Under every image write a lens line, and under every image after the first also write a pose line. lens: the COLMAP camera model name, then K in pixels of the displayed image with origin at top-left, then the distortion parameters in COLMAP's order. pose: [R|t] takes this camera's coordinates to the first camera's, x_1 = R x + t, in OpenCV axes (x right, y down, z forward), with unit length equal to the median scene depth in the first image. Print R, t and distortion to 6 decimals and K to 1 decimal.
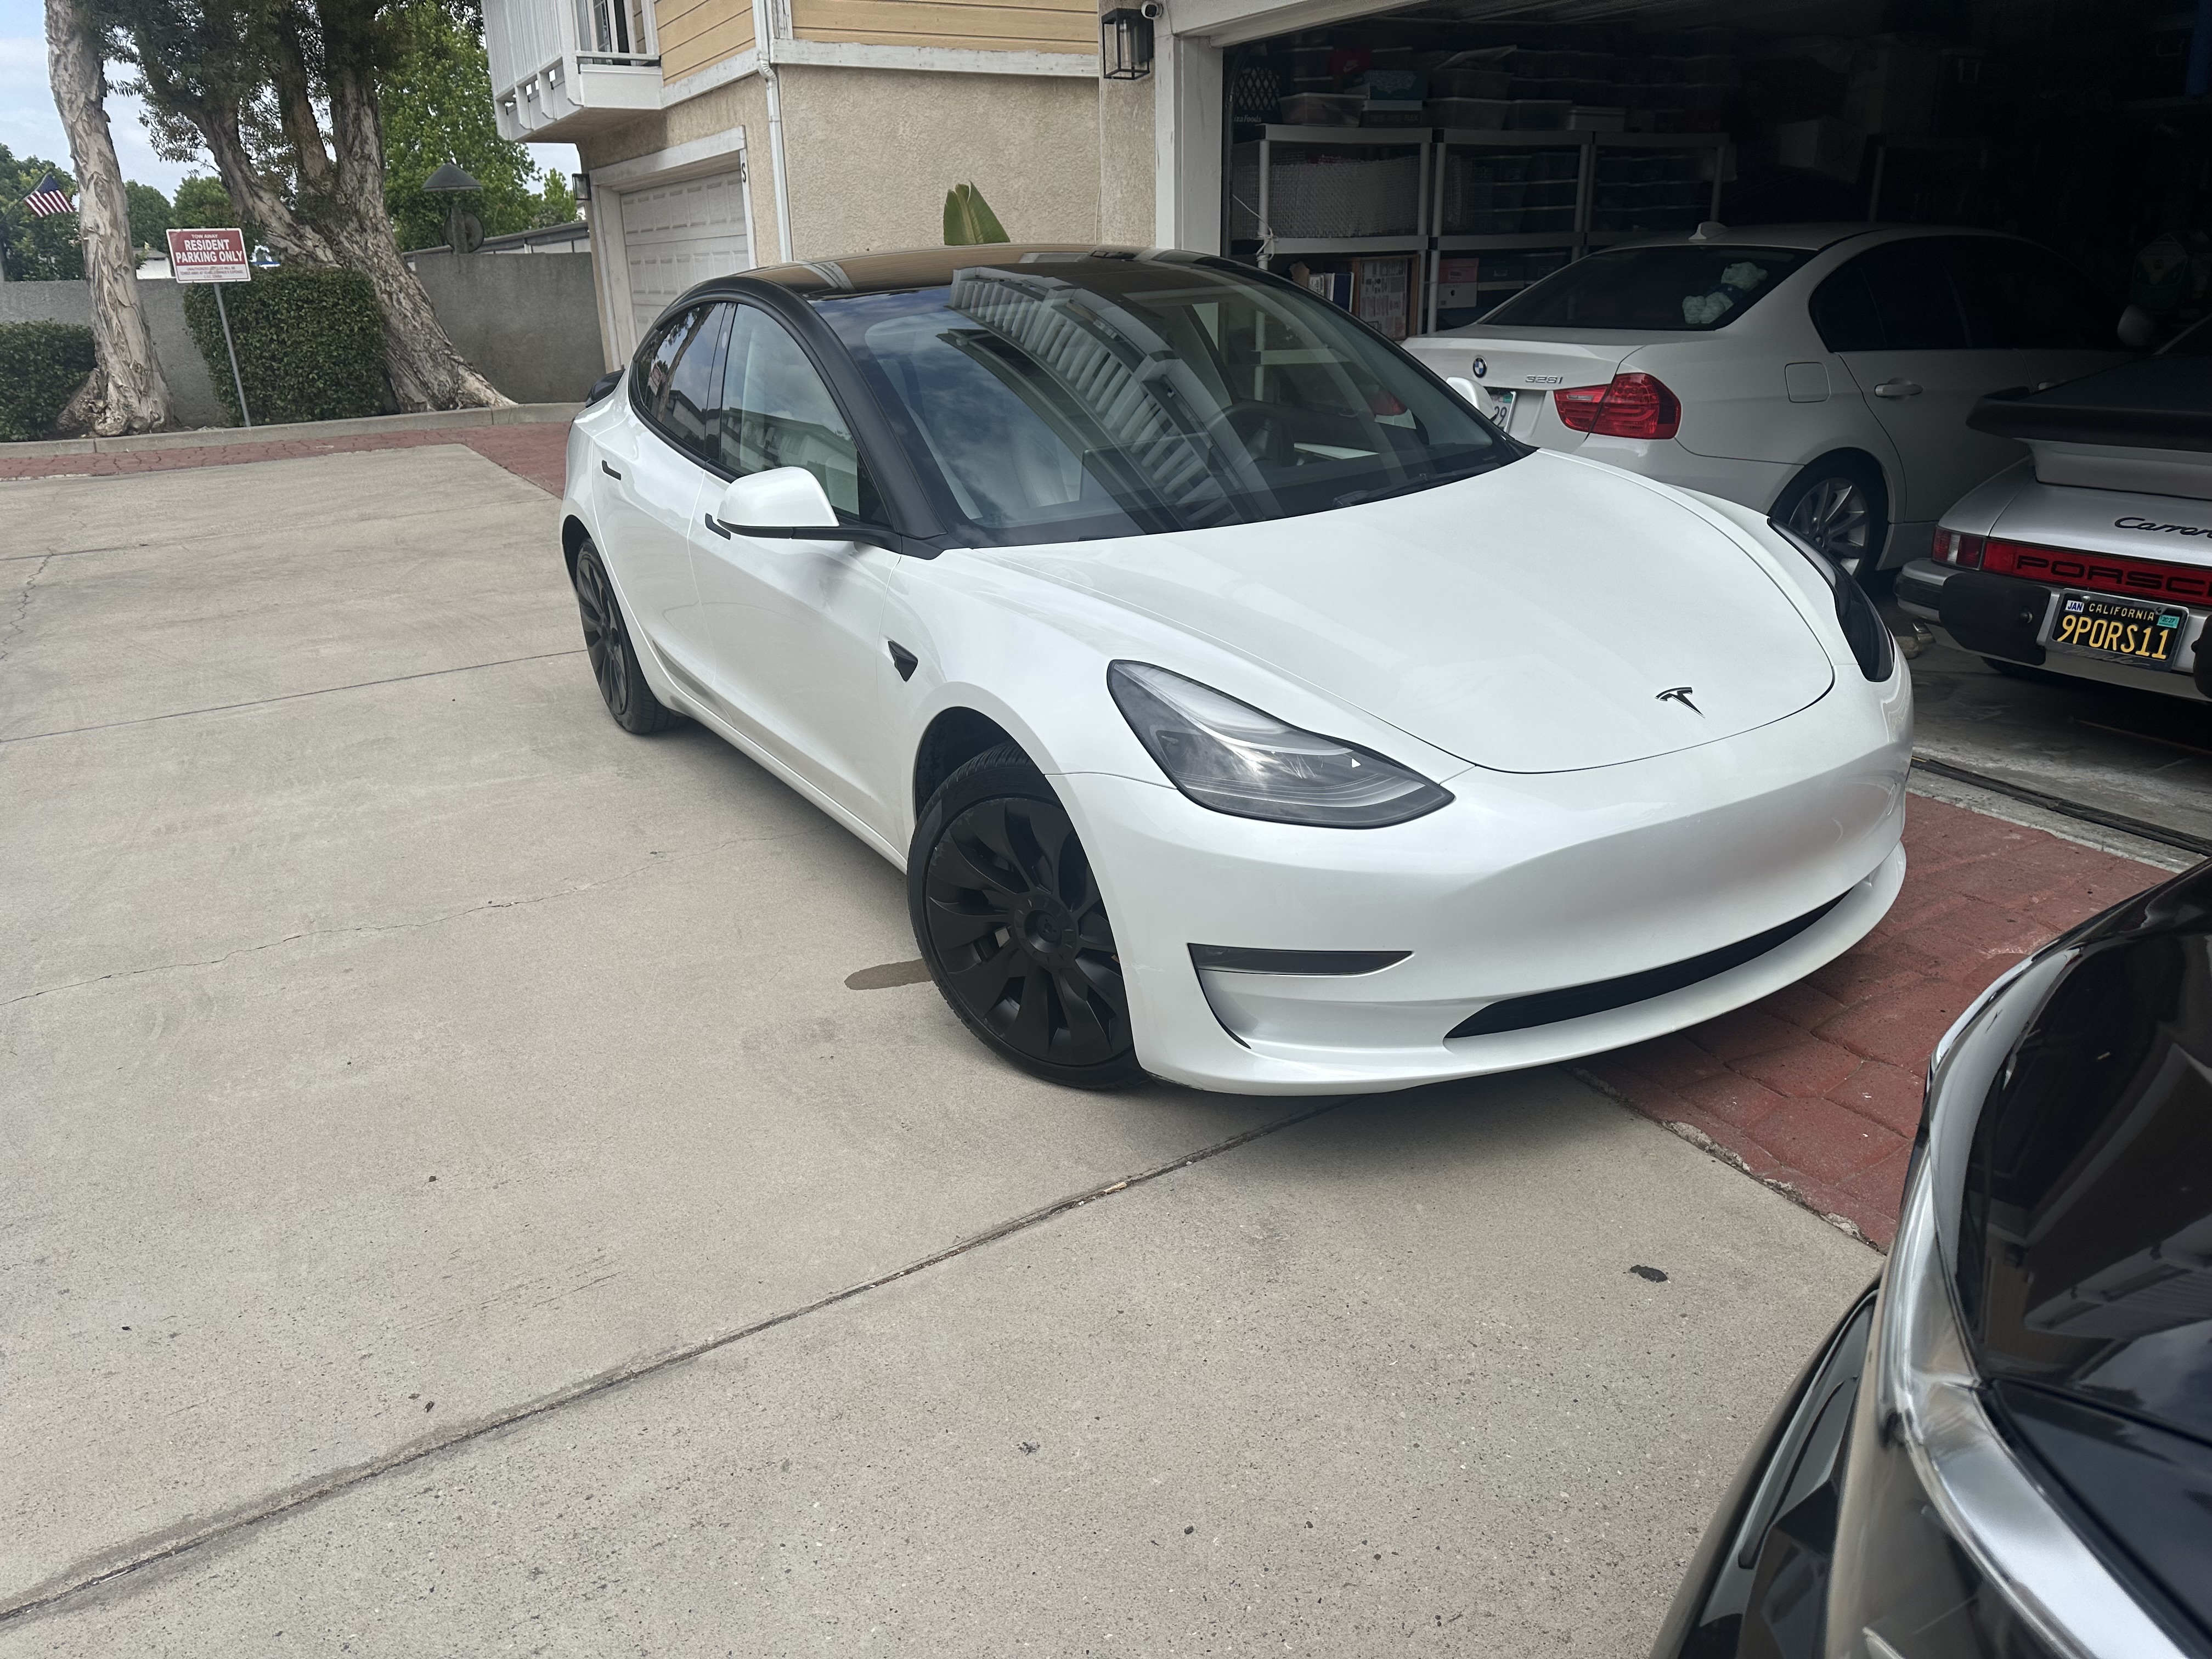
lens RADIAL K [[1570.4, 0, 1104.5], [0, 1570.4, 839.7], [0, 0, 1]] dist [0.035578, -0.039320]
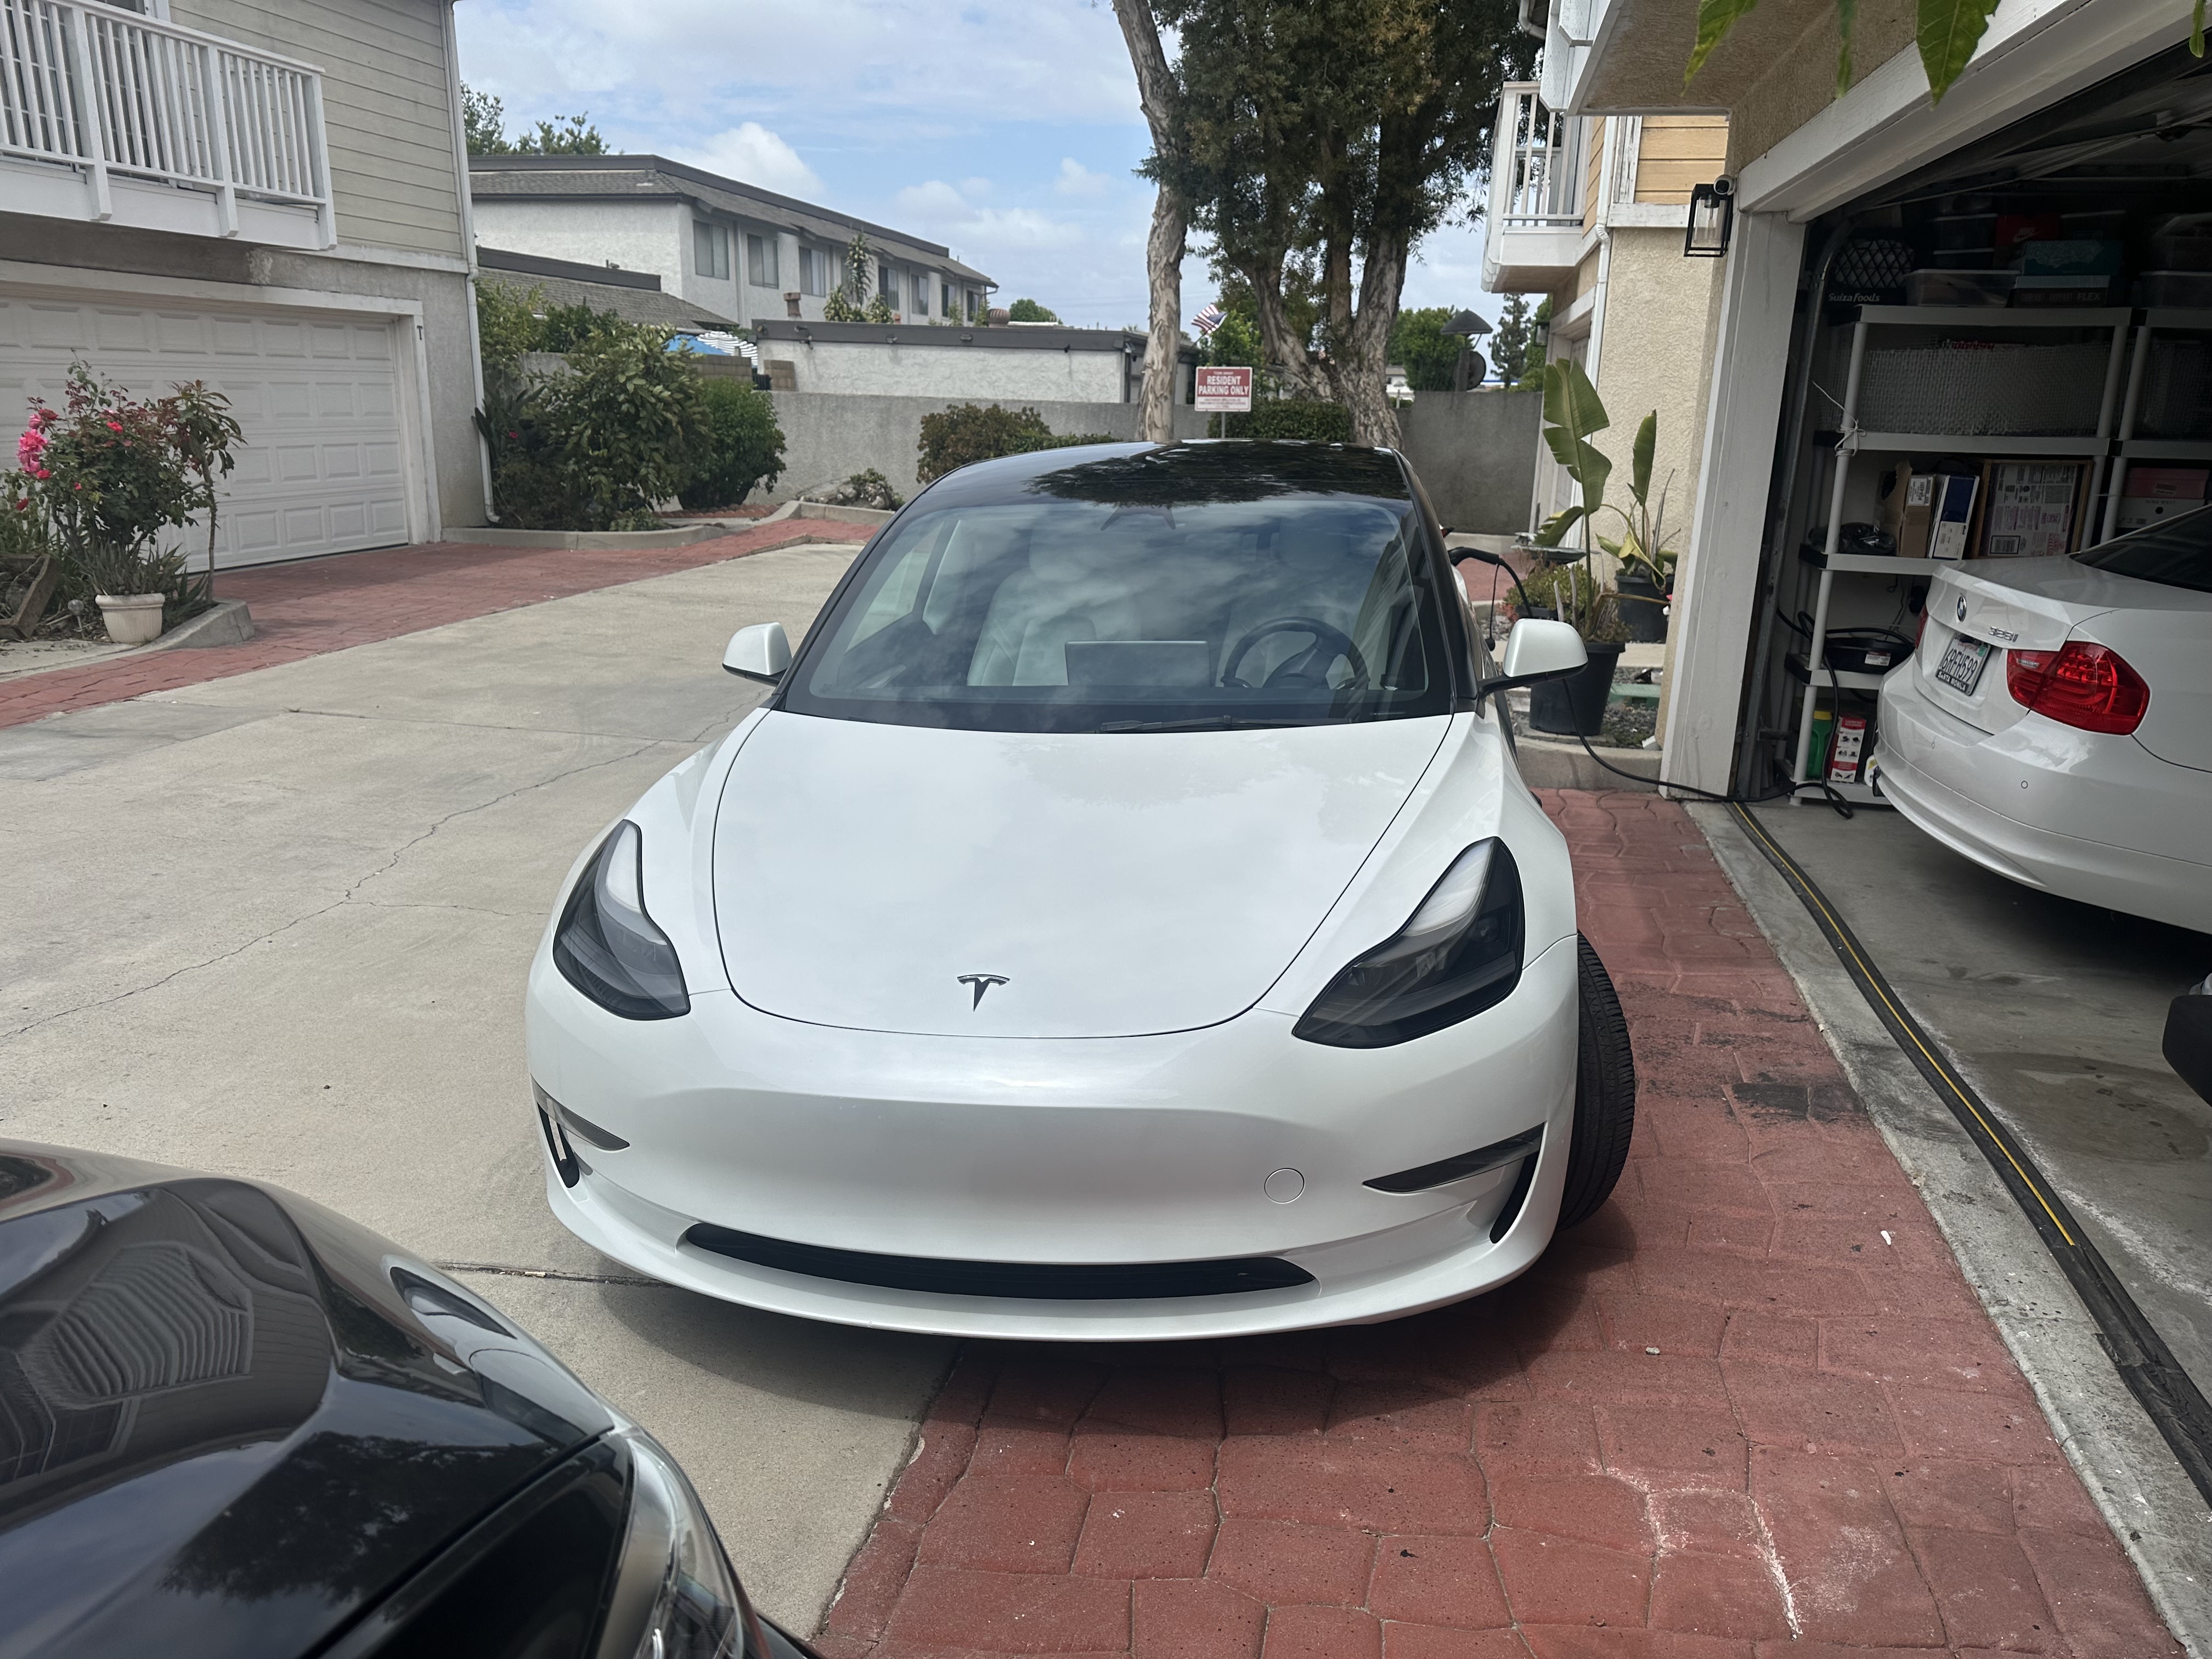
lens RADIAL K [[1578.7, 0, 1133.6], [0, 1578.7, 839.4], [0, 0, 1]] dist [0.037289, -0.048155]
pose [[0.773646, 0.207759, -0.598589, 0.361874], [-0.250990, 0.967921, 0.011556, -0.078488], [0.581787, 0.141300, 0.800973, 0.112391]]
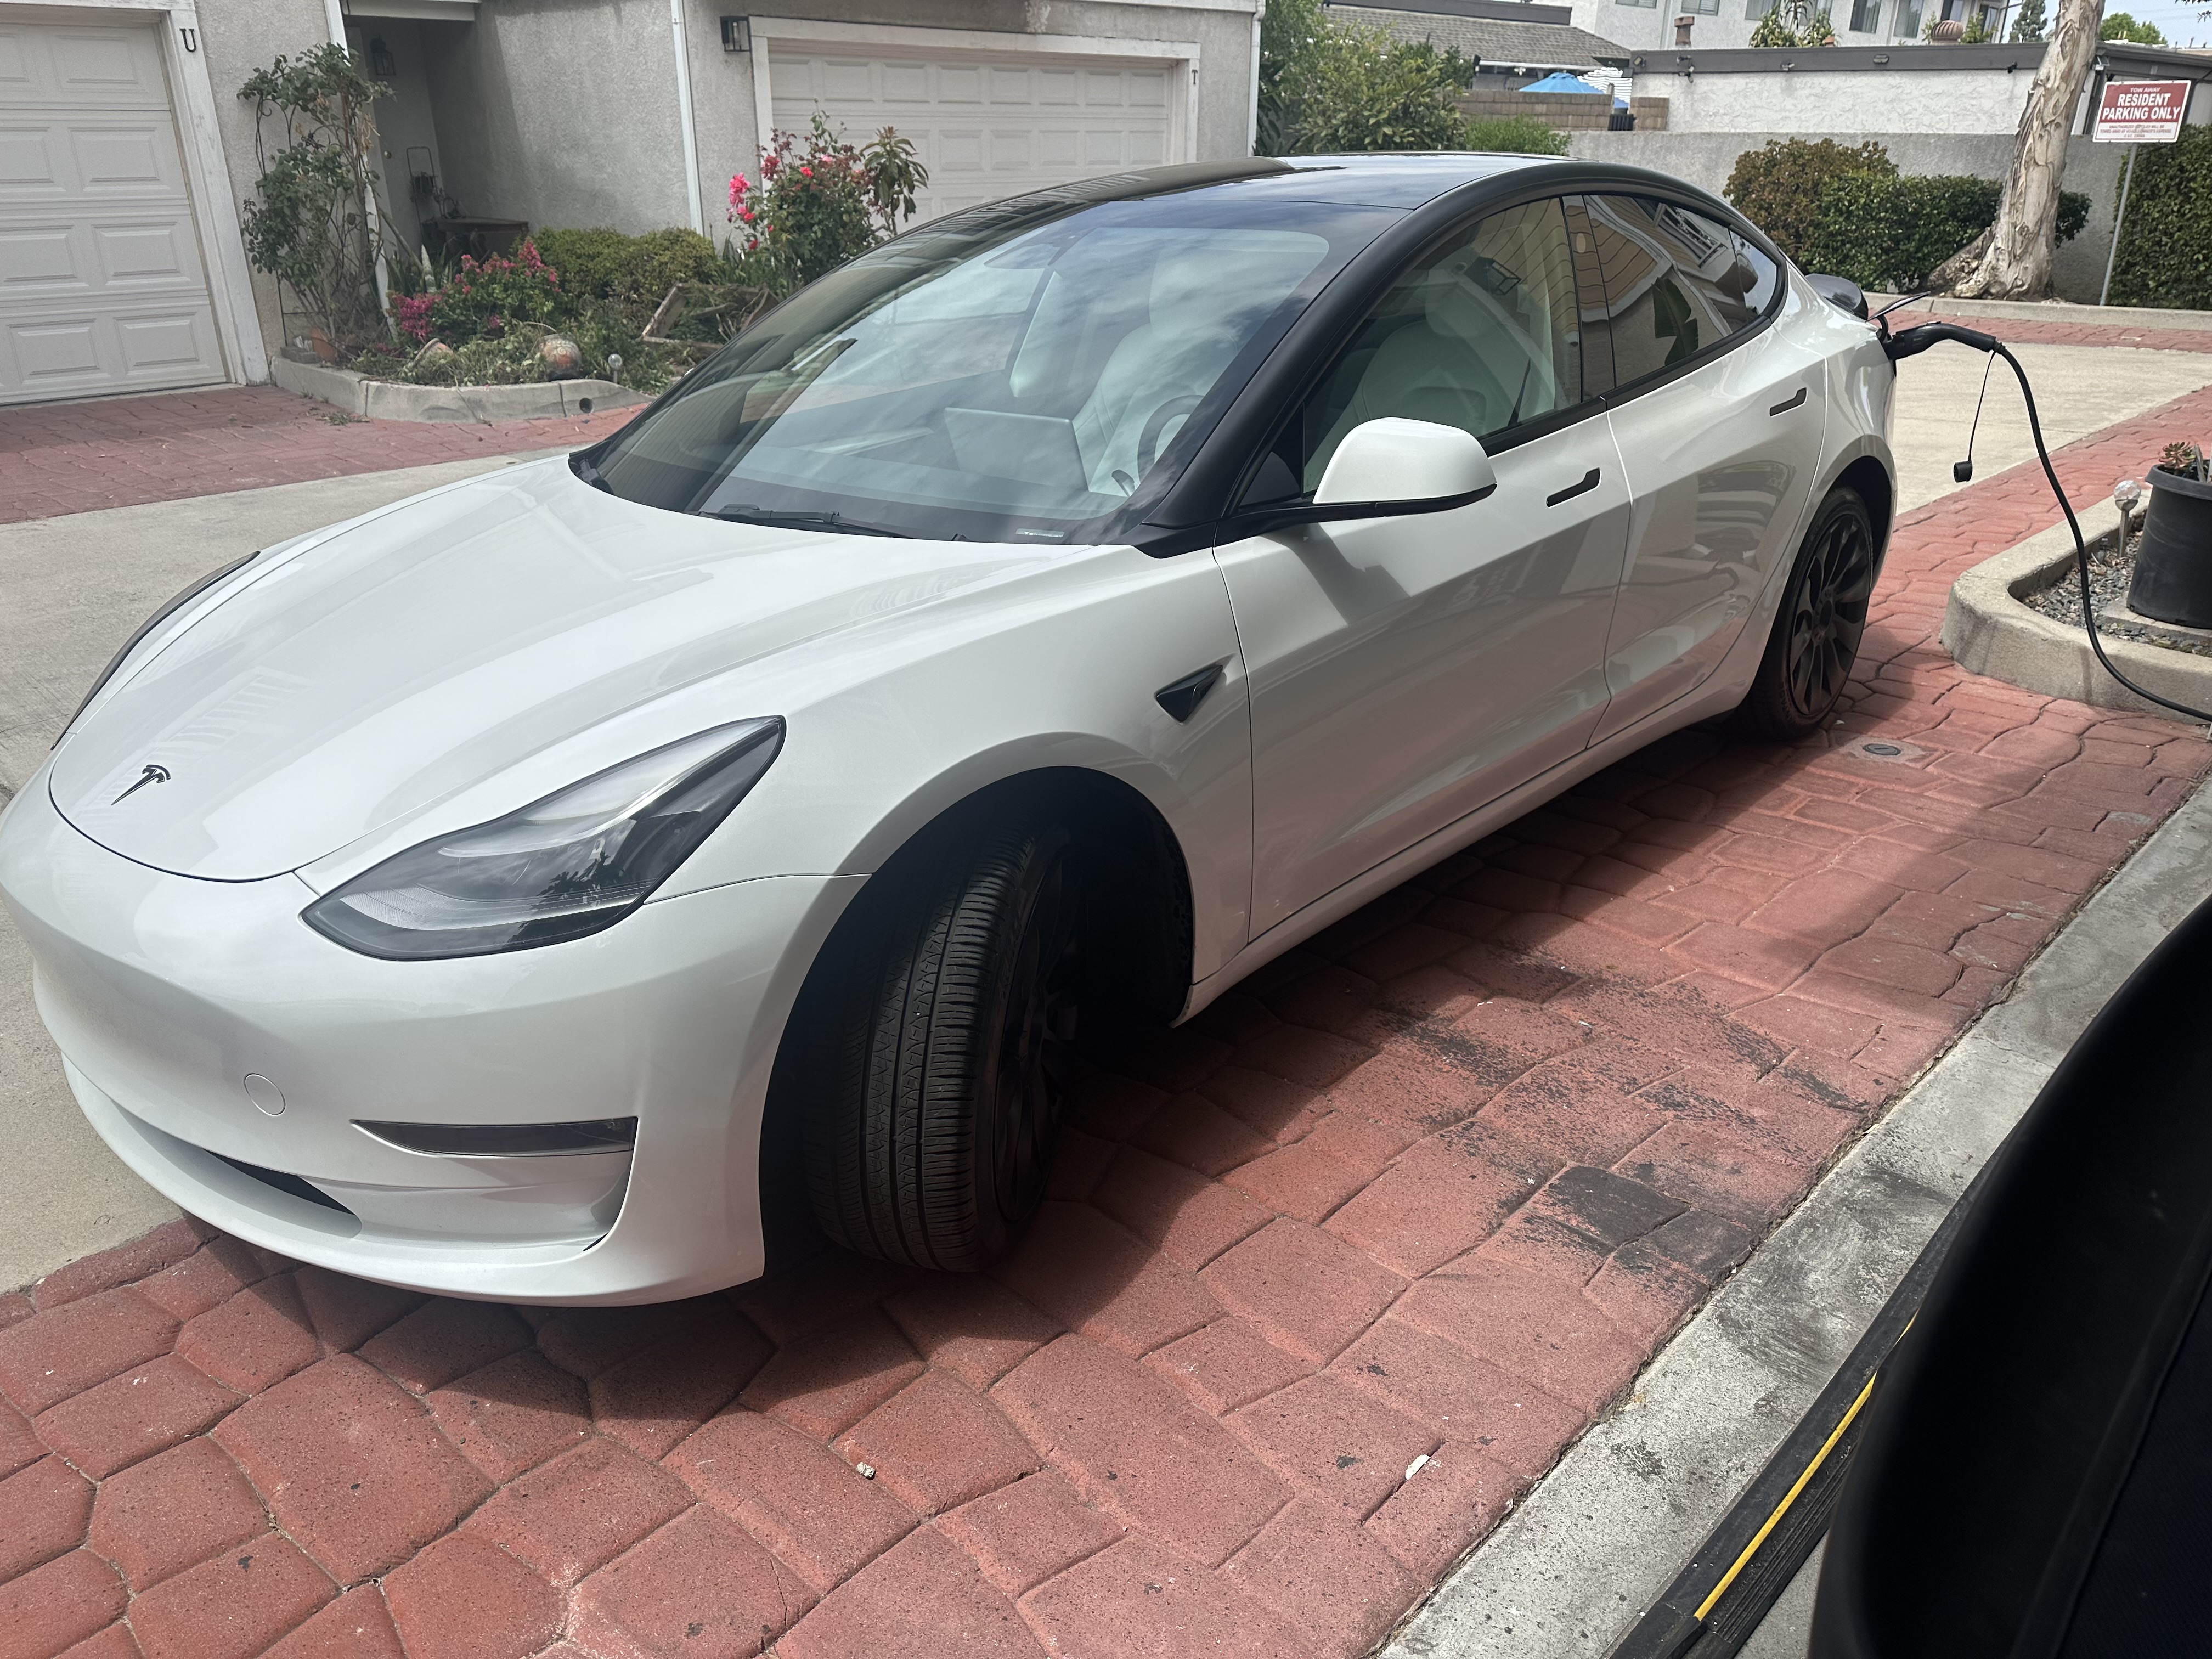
lens RADIAL K [[1570.4, 0, 1104.5], [0, 1570.4, 839.7], [0, 0, 1]] dist [0.035578, -0.039320]
pose [[0.288317, 0.411987, -0.864373, 0.458254], [-0.333275, 0.889440, 0.312769, -0.182484], [0.897664, 0.197897, 0.393745, 0.423230]]
